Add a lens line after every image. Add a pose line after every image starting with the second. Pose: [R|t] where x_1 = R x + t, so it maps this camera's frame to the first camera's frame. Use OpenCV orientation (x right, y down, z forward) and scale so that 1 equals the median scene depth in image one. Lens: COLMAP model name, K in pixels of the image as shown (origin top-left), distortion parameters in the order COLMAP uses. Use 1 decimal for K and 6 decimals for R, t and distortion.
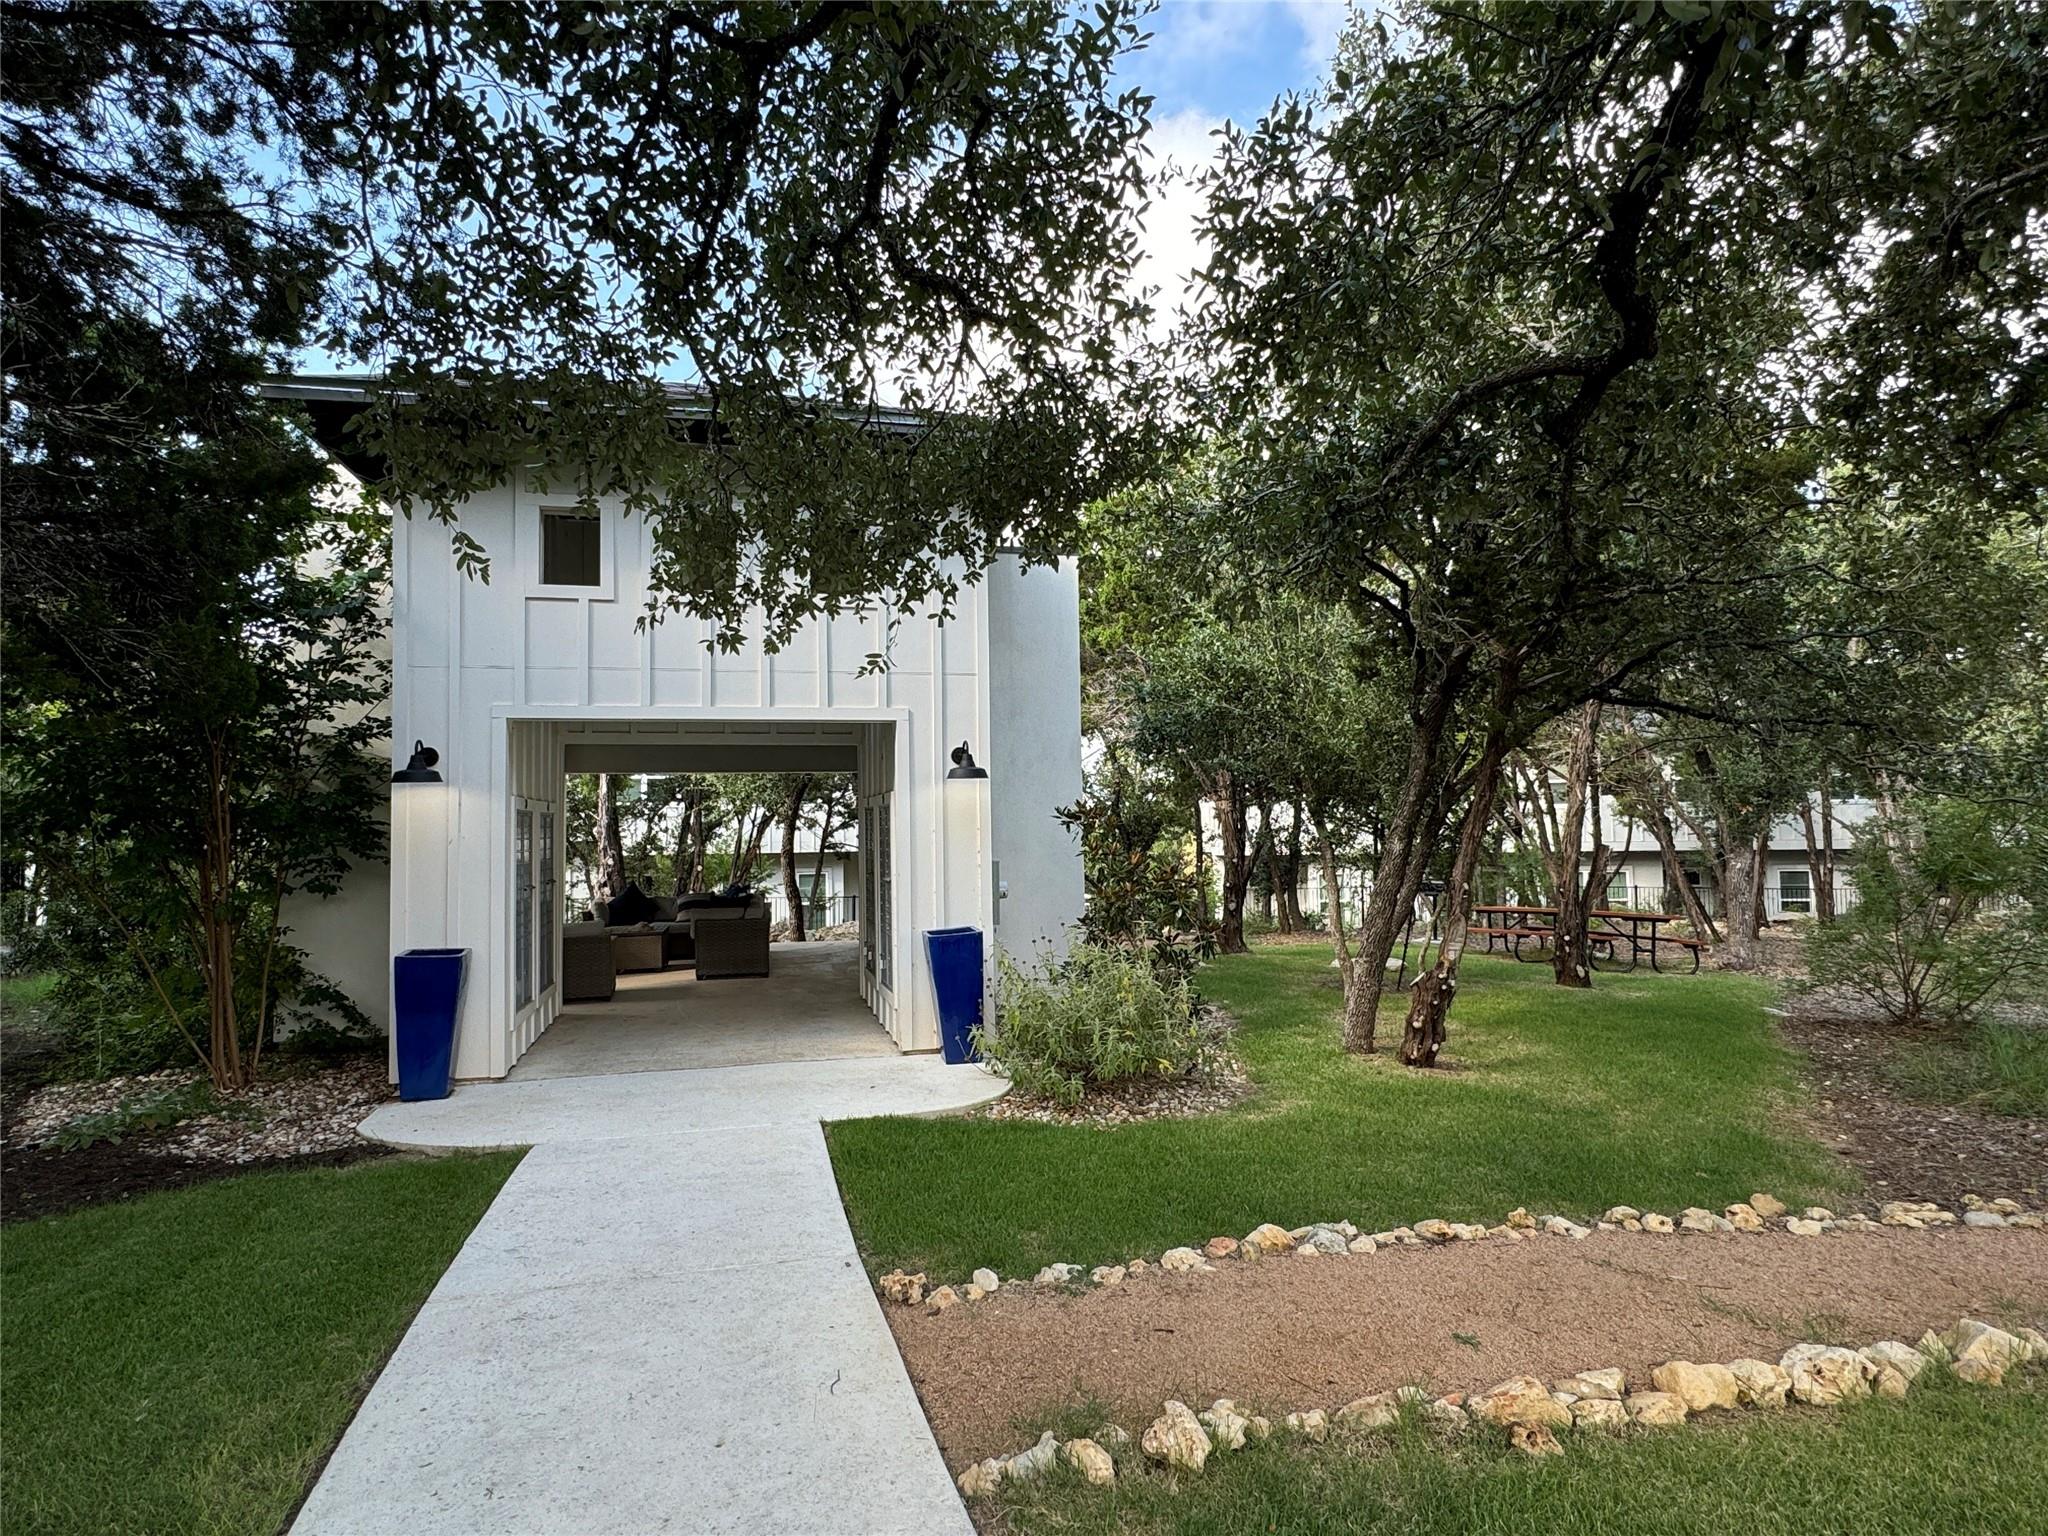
lens RADIAL K [[1138.0, 0, 1018.9], [0, 1138.0, 753.7], [0, 0, 1]] dist [0.000137, 0.000027]
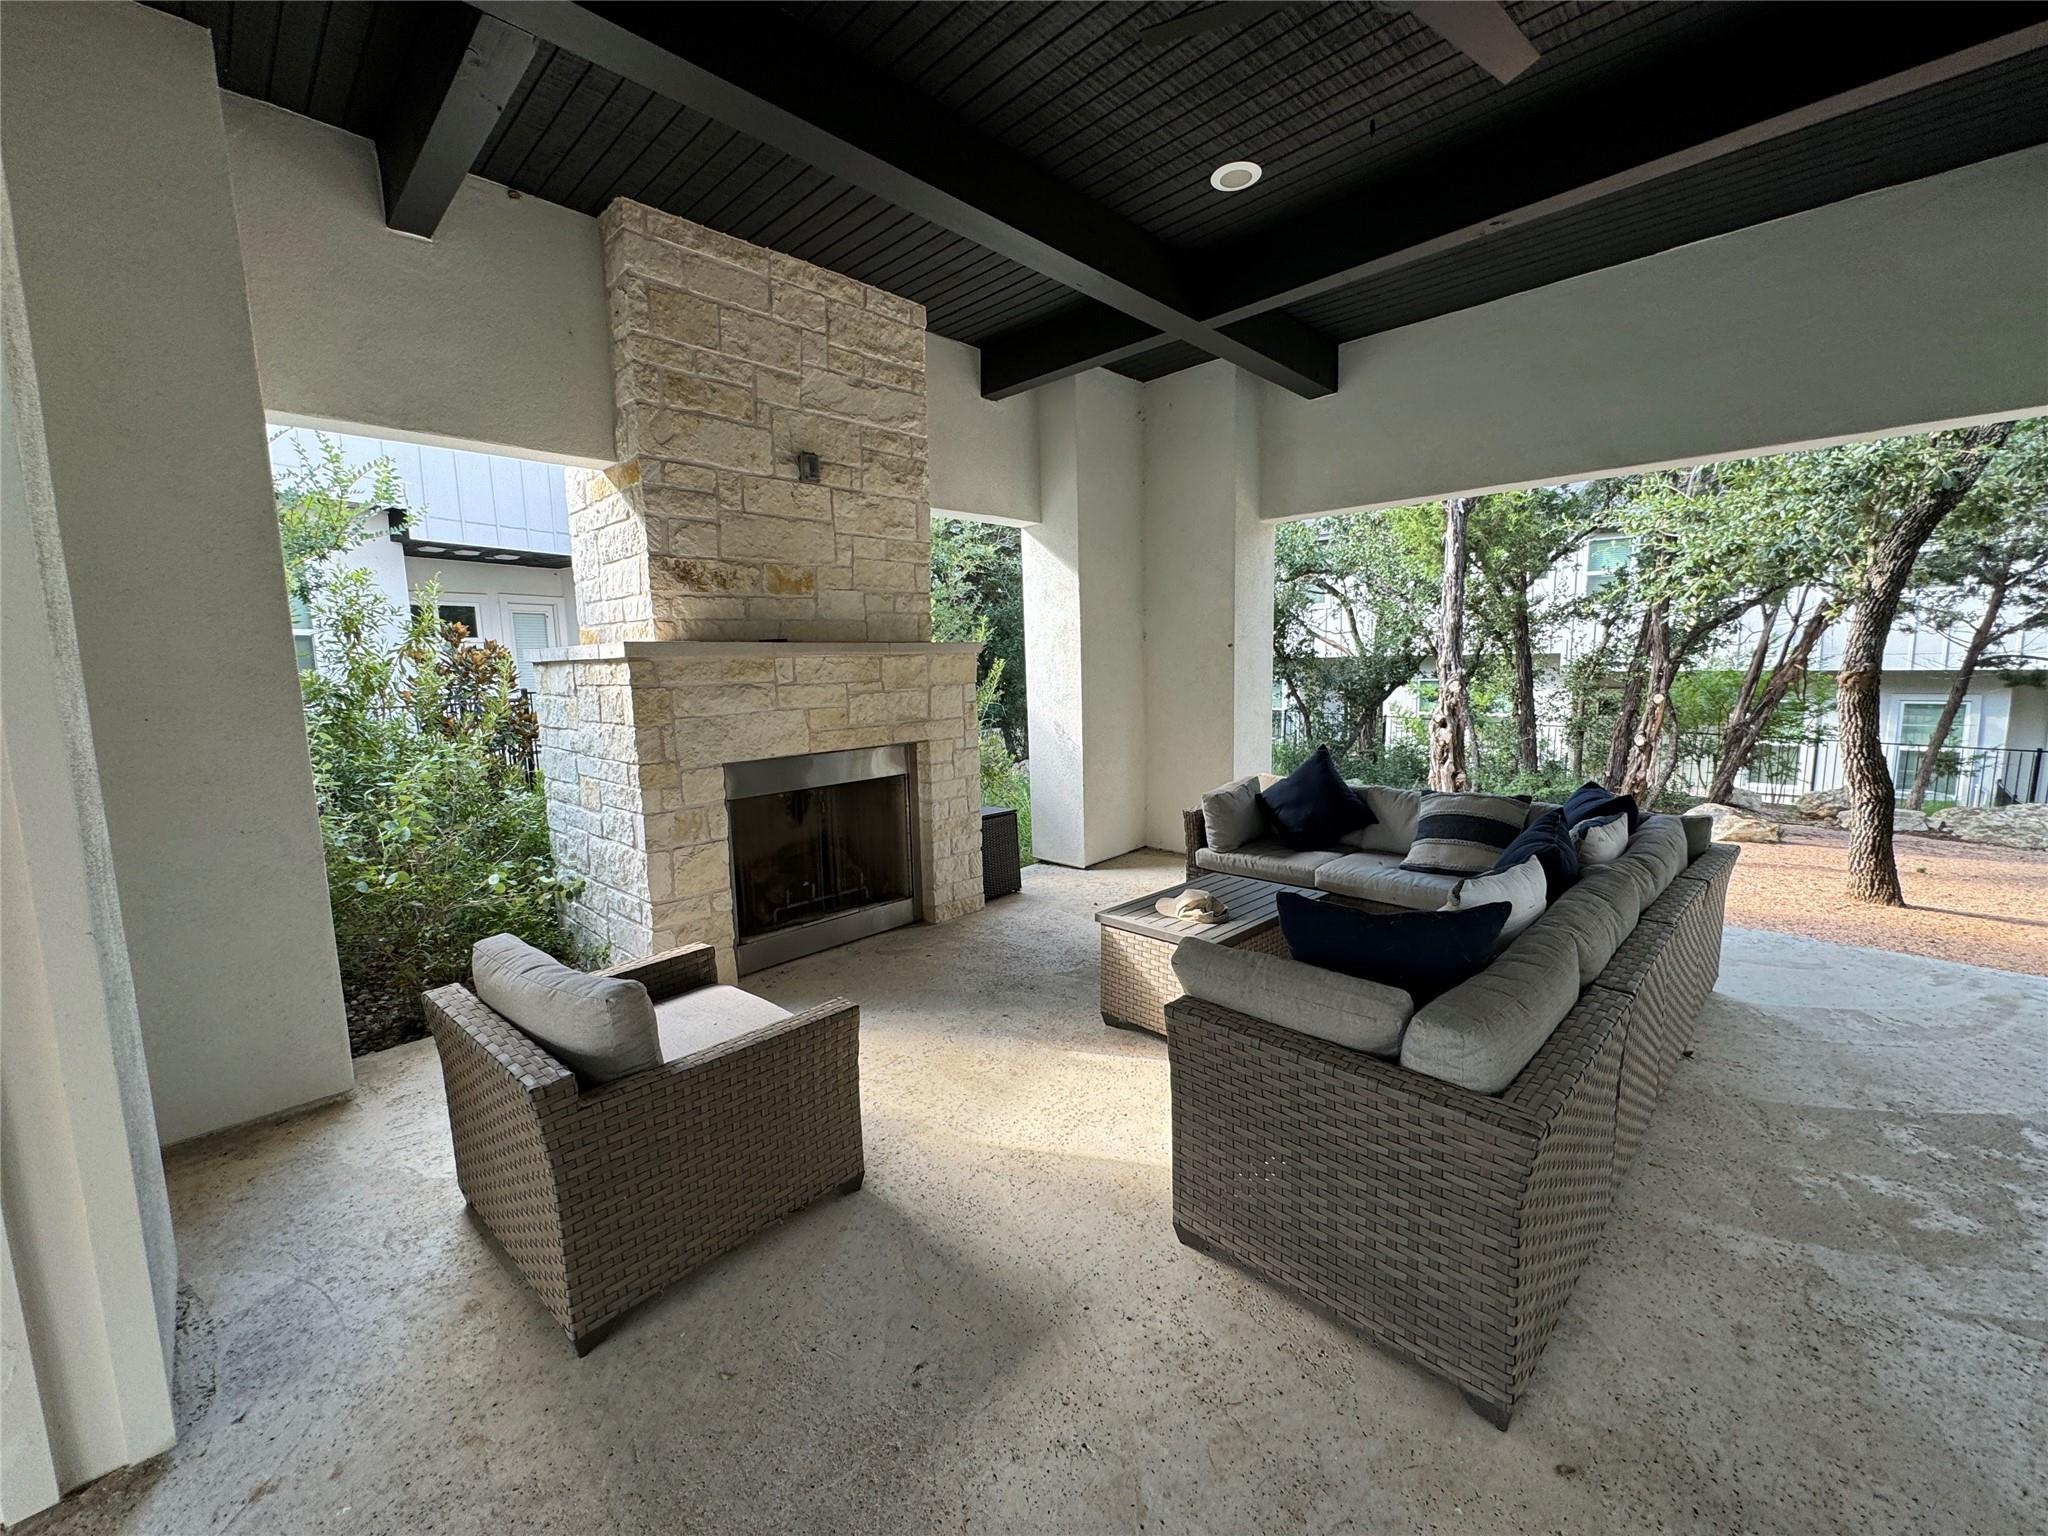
lens RADIAL K [[825.0, 0, 1023.5], [0, 825.0, 769.0], [0, 0, 1]] dist [0.001264, 0.000098]
pose [[0.535331, 0.118990, -0.836219, -0.320507], [0.065518, 0.981194, 0.181563, 0.124264], [0.842097, -0.151984, 0.517468, 1.648099]]
